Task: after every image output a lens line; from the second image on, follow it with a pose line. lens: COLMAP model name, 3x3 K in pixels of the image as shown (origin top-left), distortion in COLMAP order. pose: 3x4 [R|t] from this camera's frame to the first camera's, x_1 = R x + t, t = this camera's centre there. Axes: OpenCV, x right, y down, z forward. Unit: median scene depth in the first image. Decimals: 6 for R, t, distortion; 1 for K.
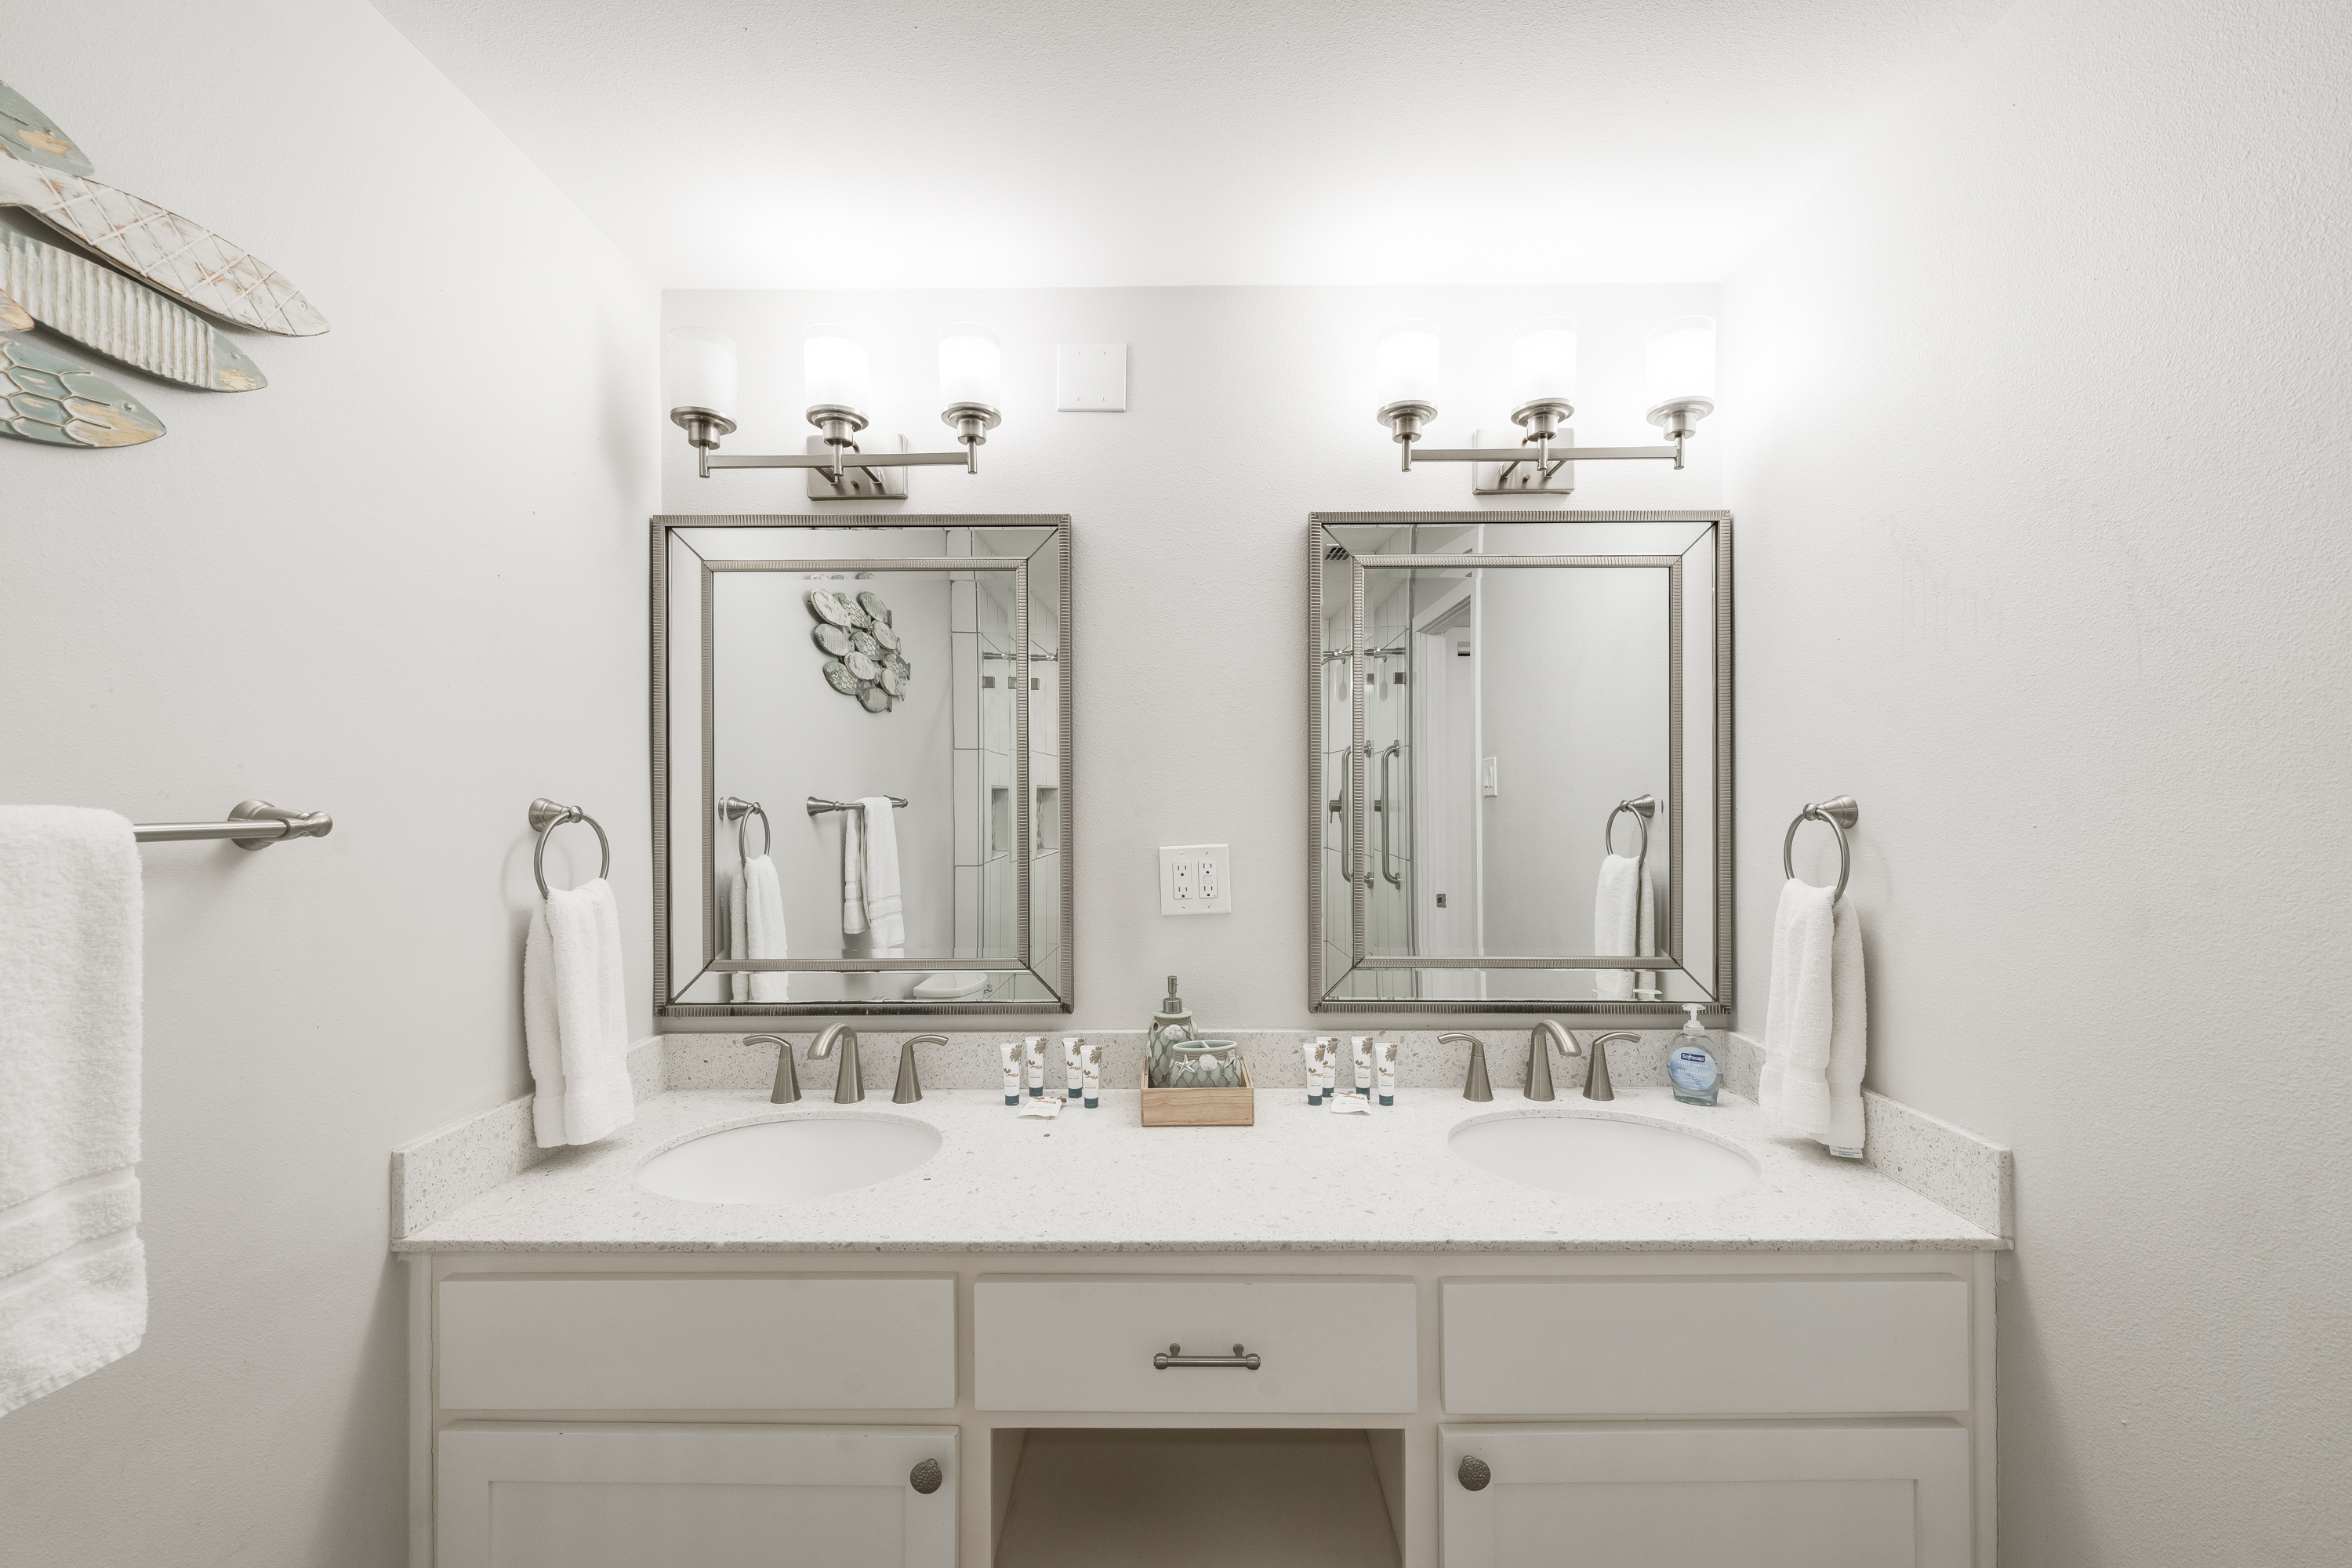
lens RADIAL K [[939.2, 0, 1198.9], [0, 939.2, 776.5], [0, 0, 1]] dist [0.003560, -0.002600]
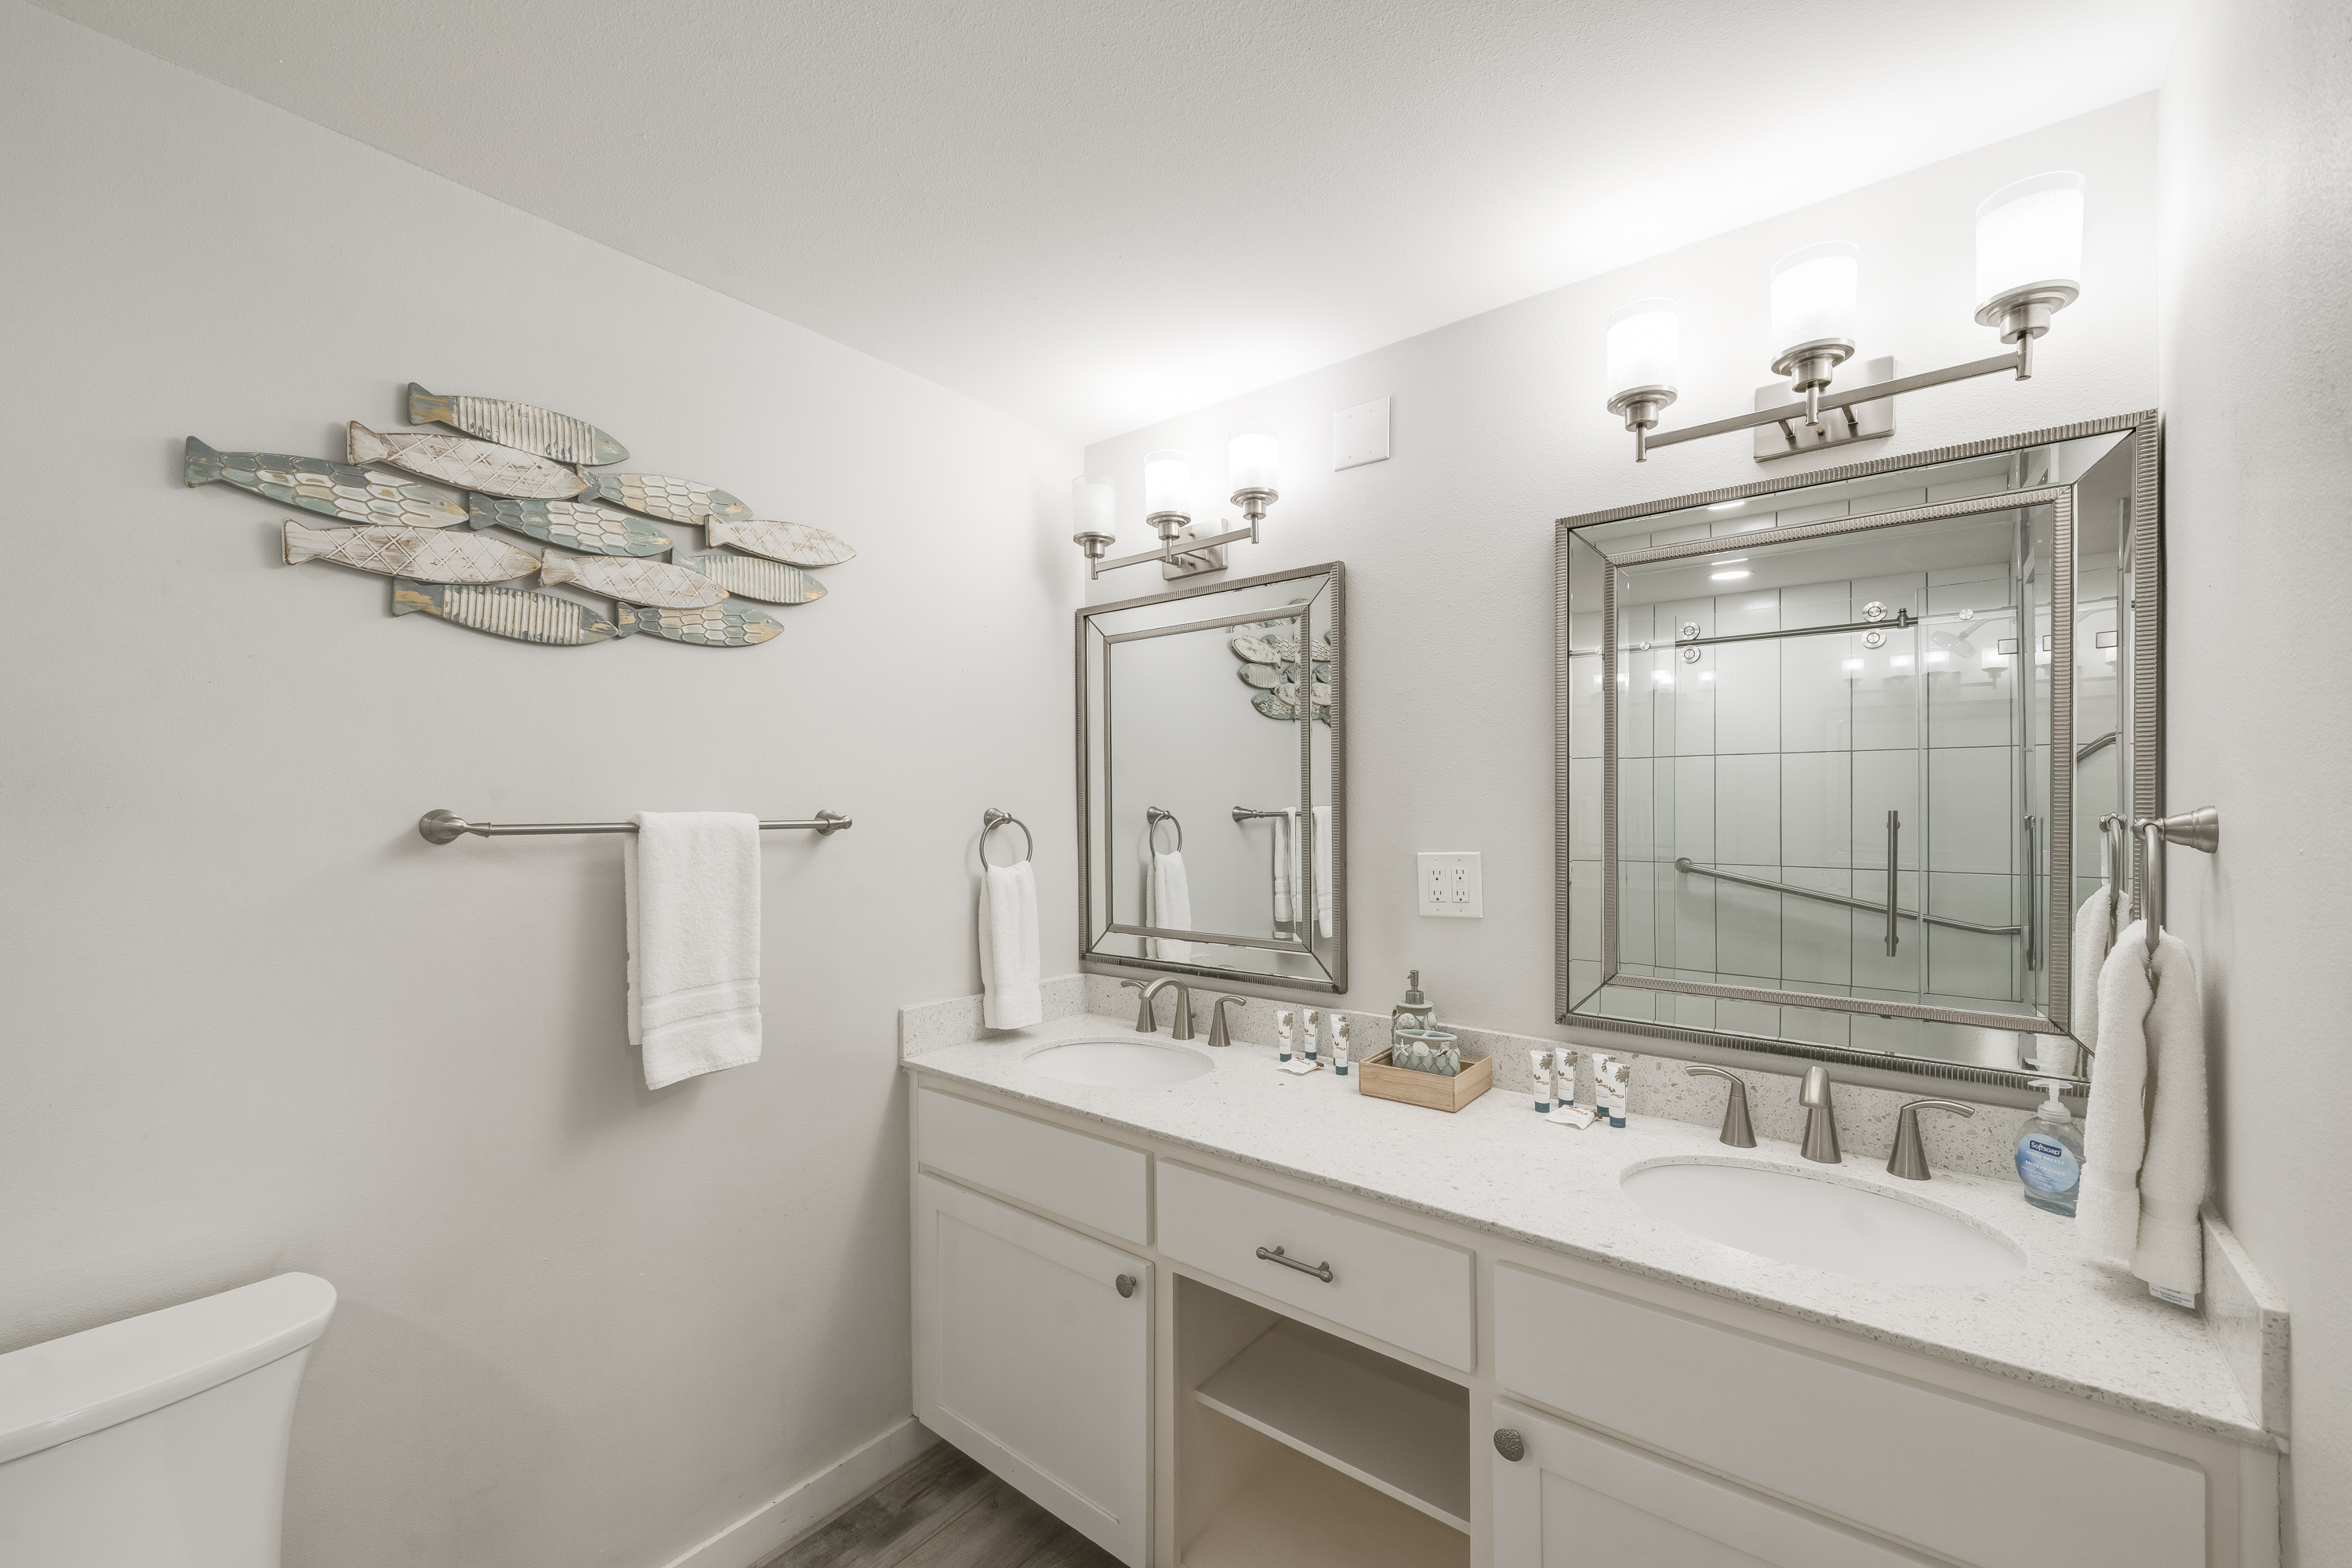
lens RADIAL K [[973.7, 0, 1168.5], [0, 973.7, 792.0], [0, 0, 1]] dist [0.000759, -0.000430]
pose [[0.773040, -0.009308, -0.634289, 0.496660], [0.014837, 0.999884, 0.003410, -0.004163], [0.634183, -0.012047, 0.773089, -0.062242]]
